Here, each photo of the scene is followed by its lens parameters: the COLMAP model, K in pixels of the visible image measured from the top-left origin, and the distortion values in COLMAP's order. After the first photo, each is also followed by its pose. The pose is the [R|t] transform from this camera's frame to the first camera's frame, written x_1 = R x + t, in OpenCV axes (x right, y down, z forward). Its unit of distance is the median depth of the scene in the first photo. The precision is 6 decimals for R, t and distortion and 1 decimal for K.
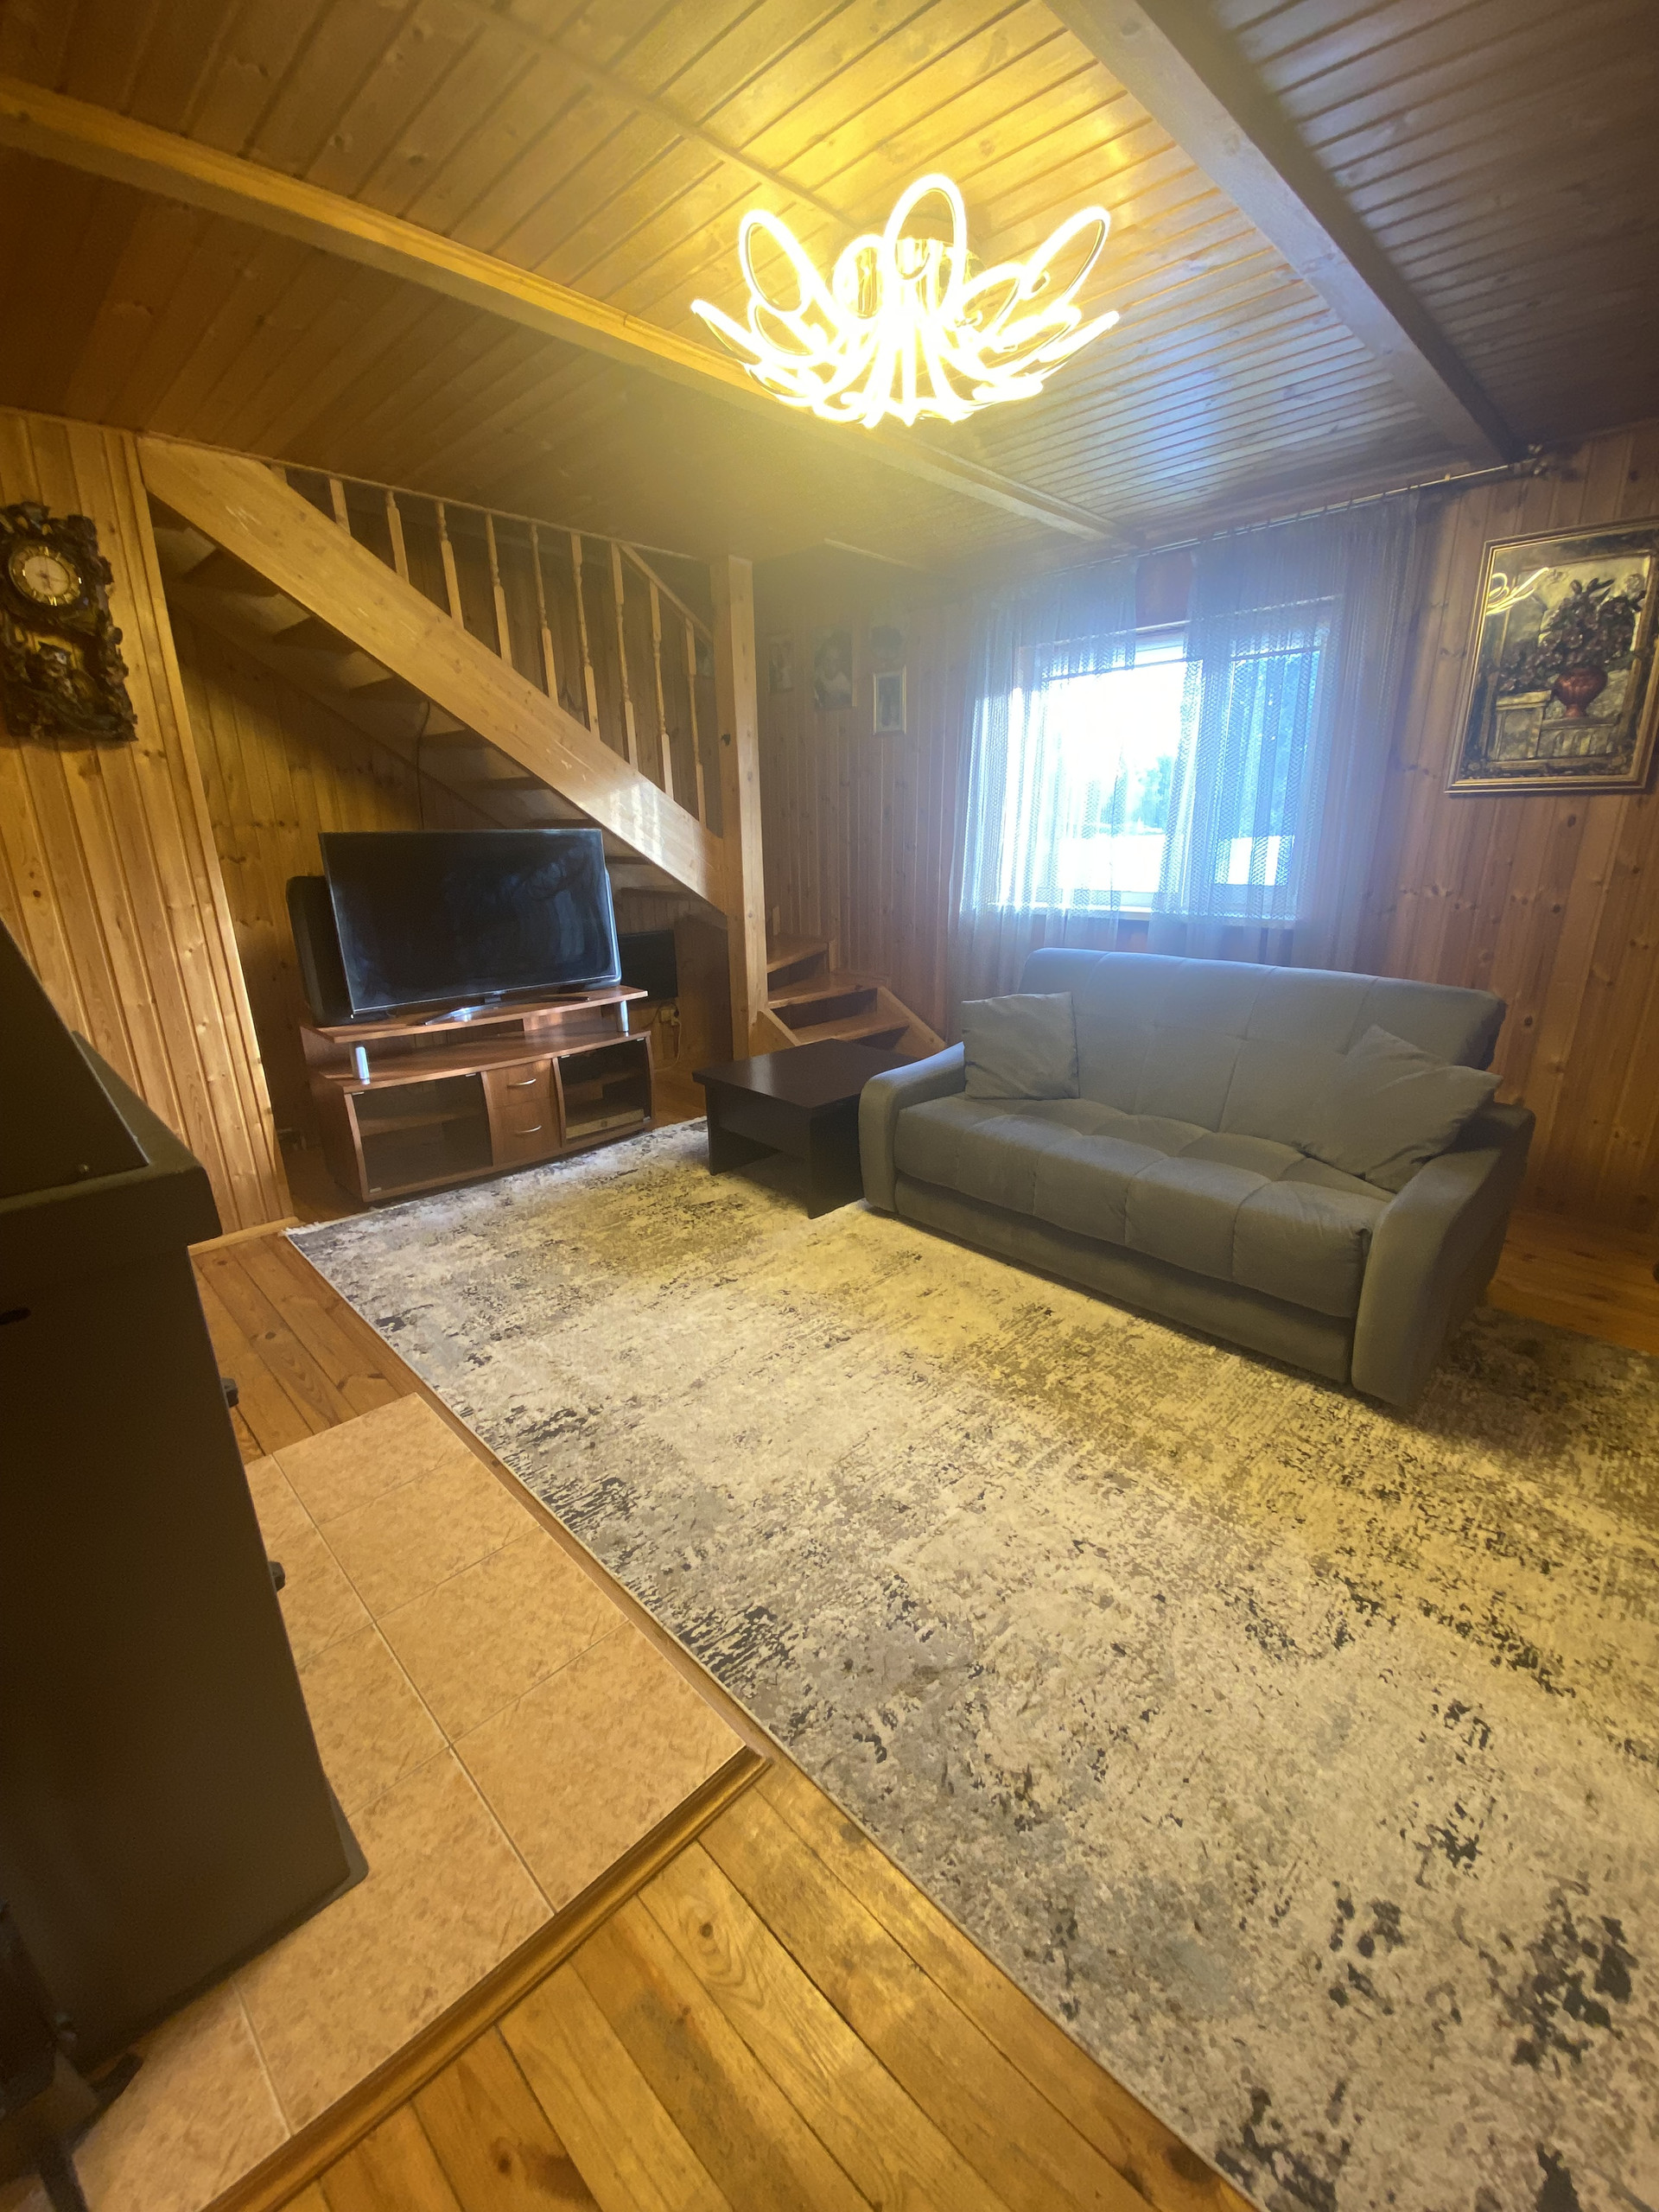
lens RADIAL K [[862.5, 0, 833.6], [0, 862.5, 1158.4], [0, 0, 1]] dist [0.000605, -0.012689]
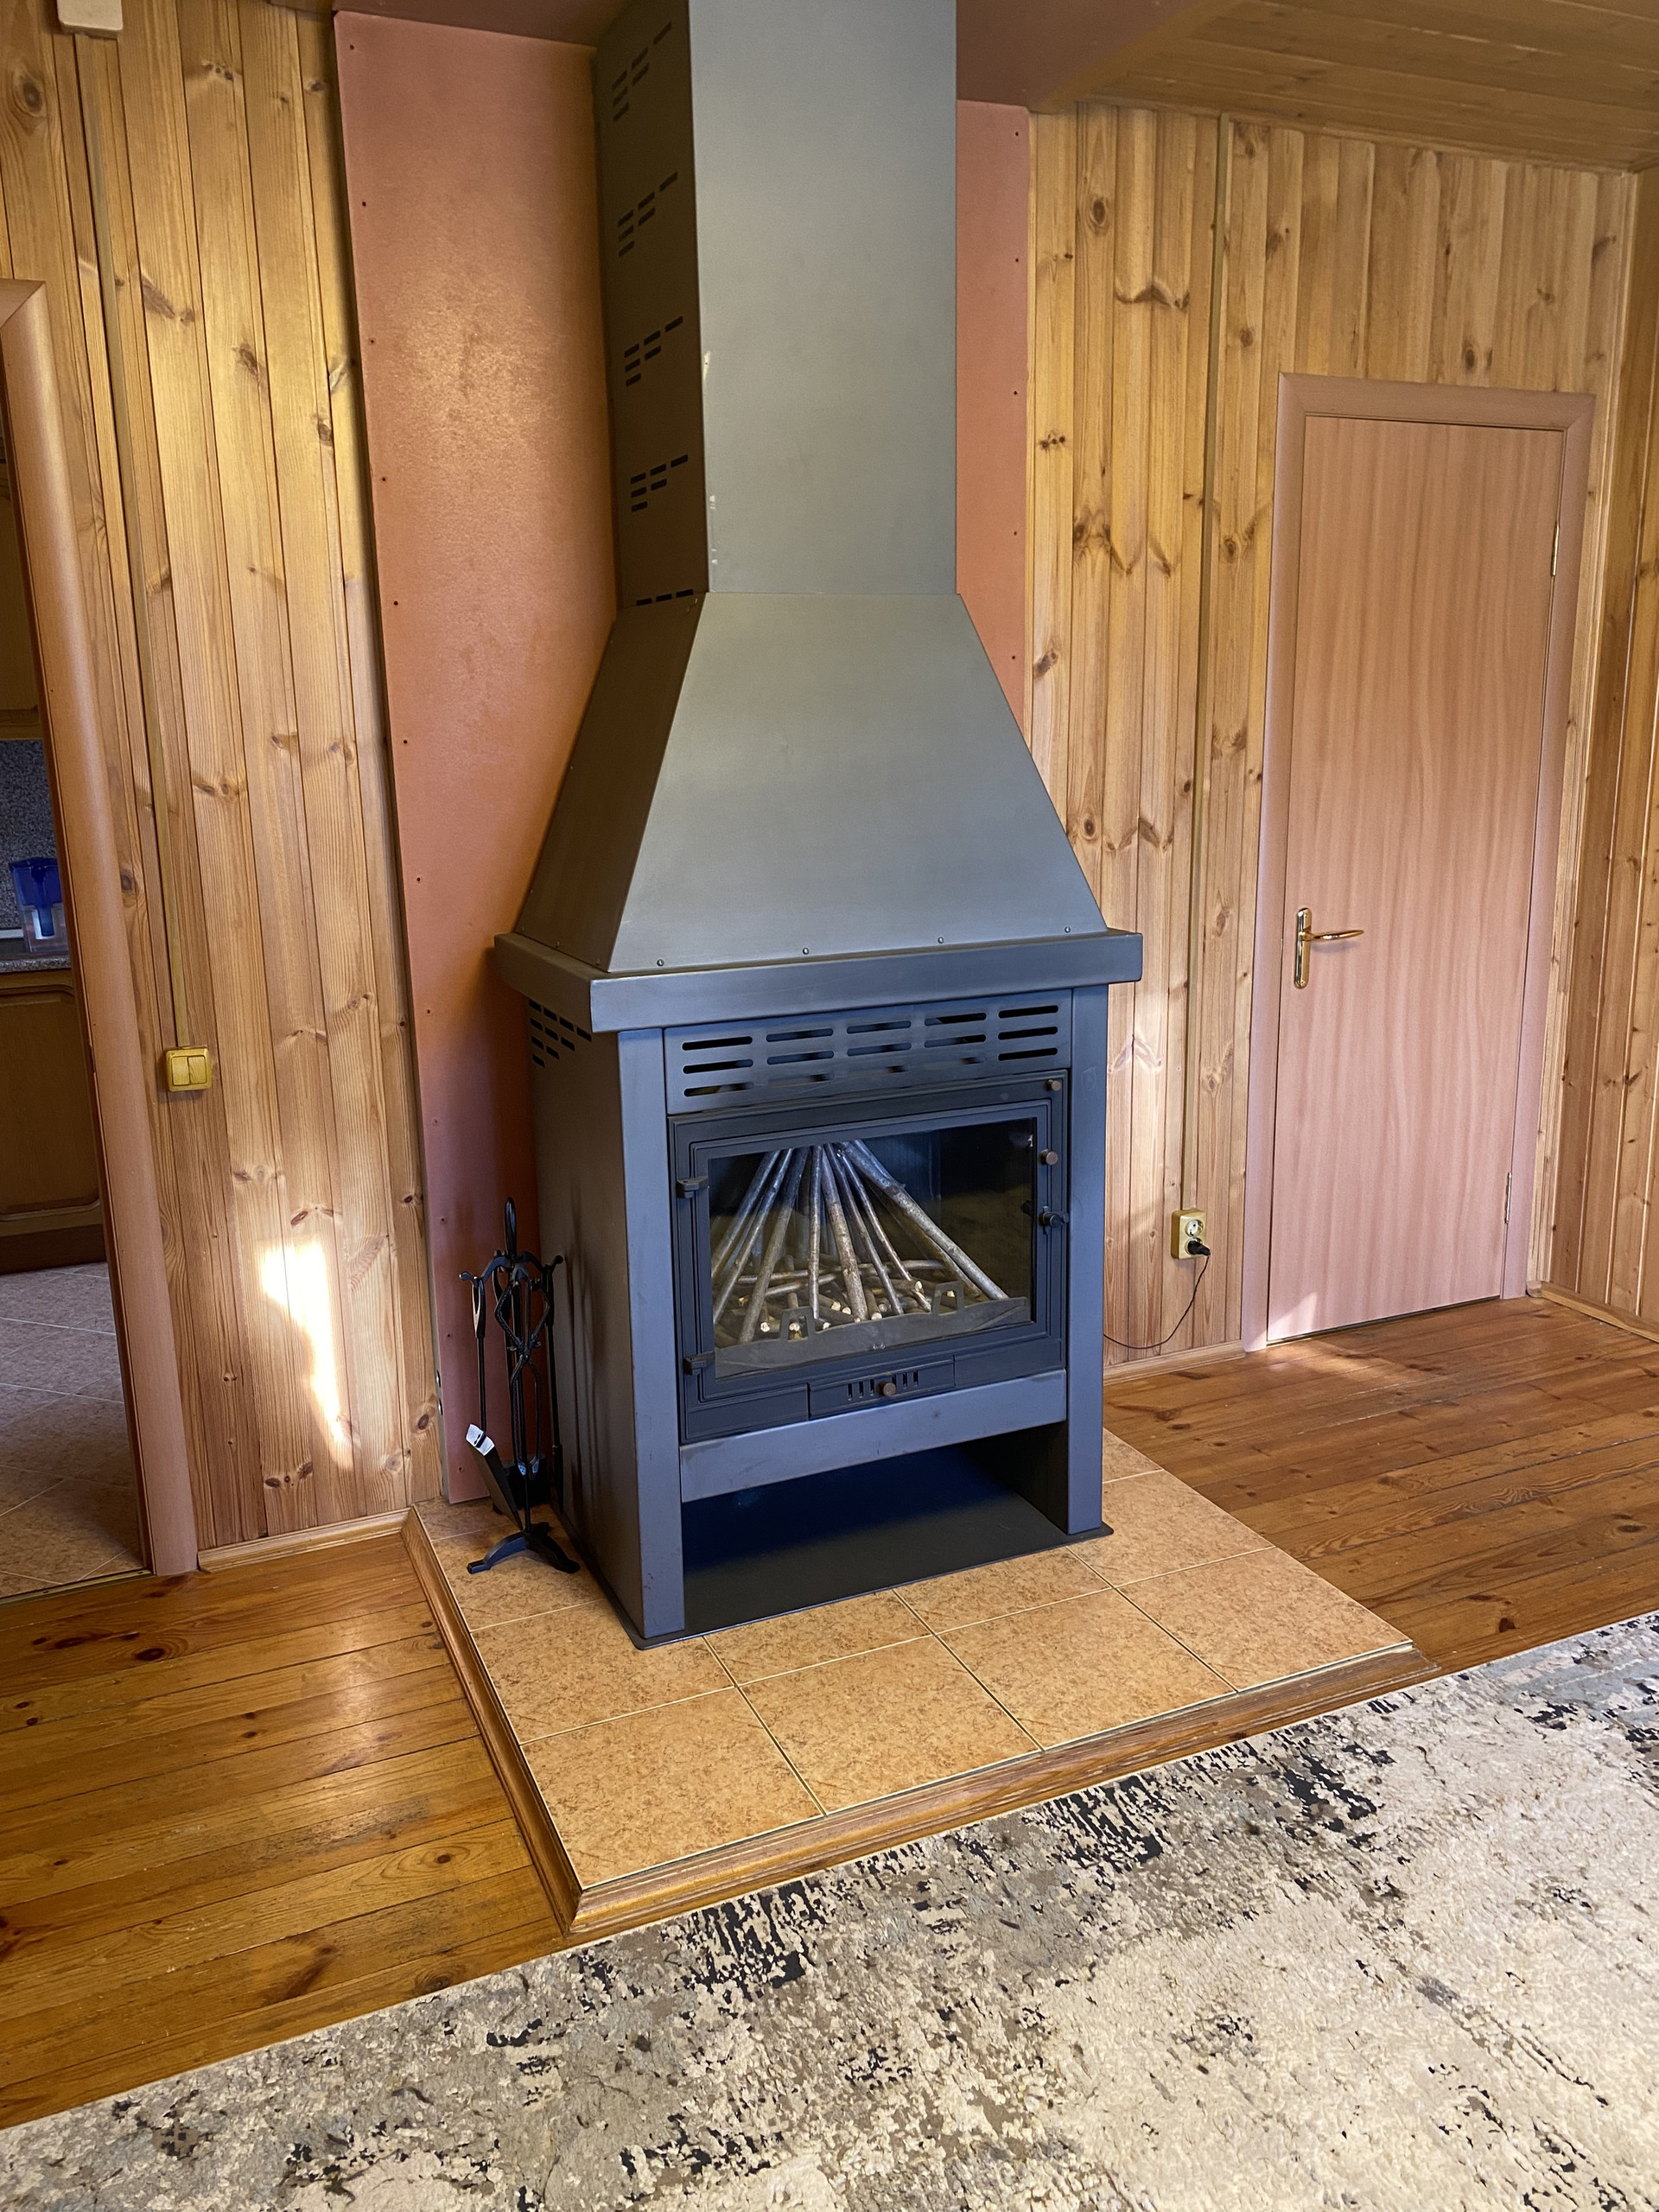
lens RADIAL K [[1711.7, 0, 836.9], [0, 1711.7, 1085.2], [0, 0, 1]] dist [0.041728, -0.009415]
pose [[-0.361740, 0.225212, -0.904668, 0.507154], [-0.308254, 0.886910, 0.344050, -0.277191], [0.879843, 0.403324, -0.251408, 0.610037]]
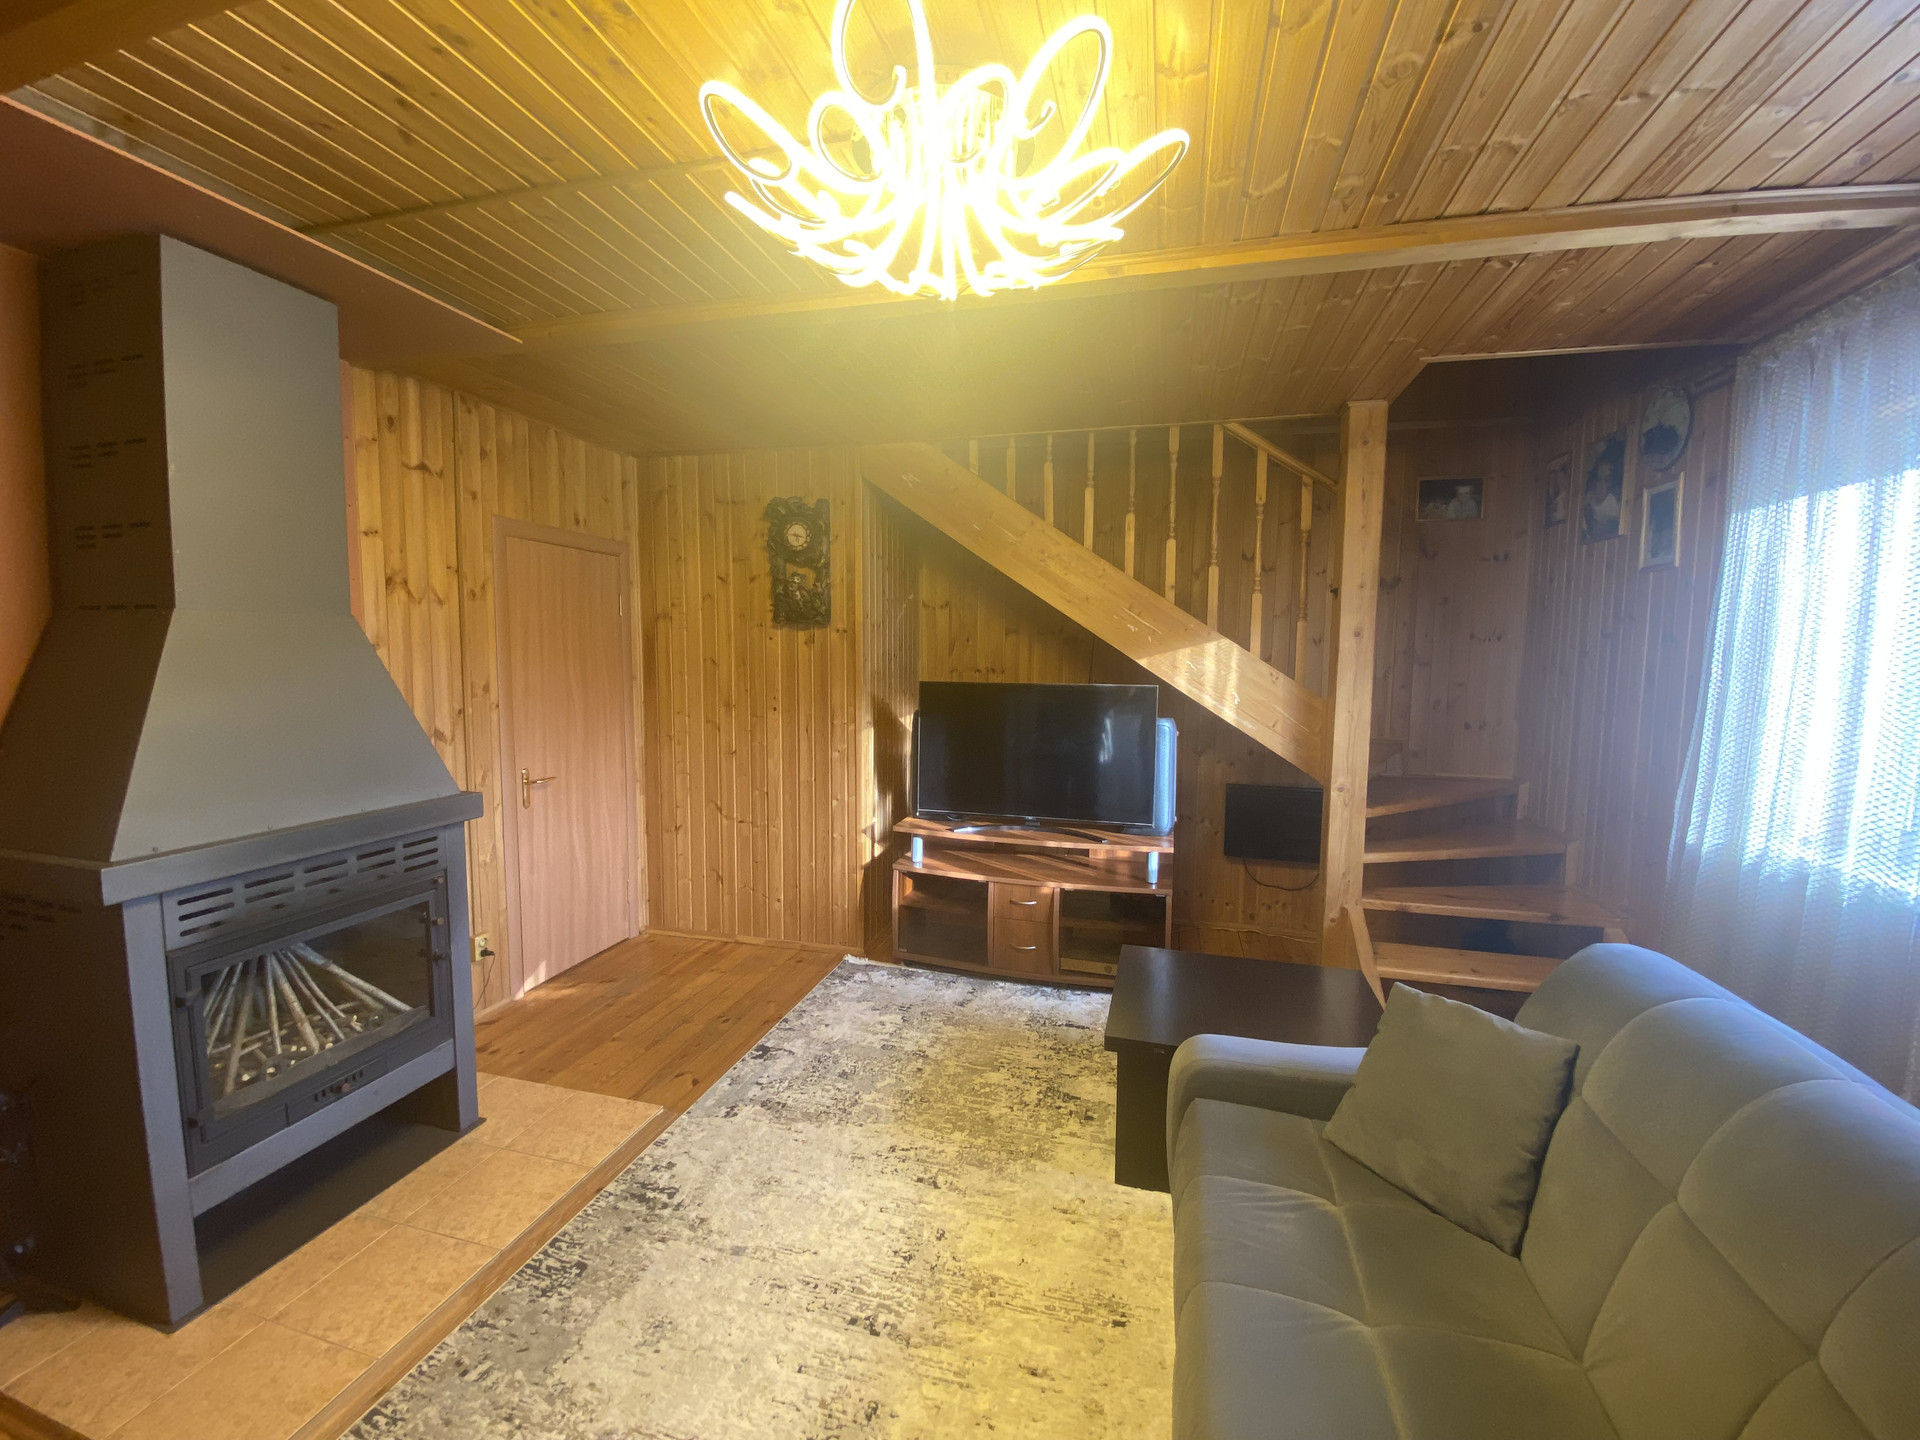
lens RADIAL K [[790.6, 0, 954.0], [0, 790.6, 718.7], [0, 0, 1]] dist [0.019814, -0.019223]
pose [[0.488484, 0.093184, -0.867583, 0.536948], [-0.320940, 0.943771, -0.079335, -0.243687], [0.811407, 0.317196, 0.490923, 0.451439]]
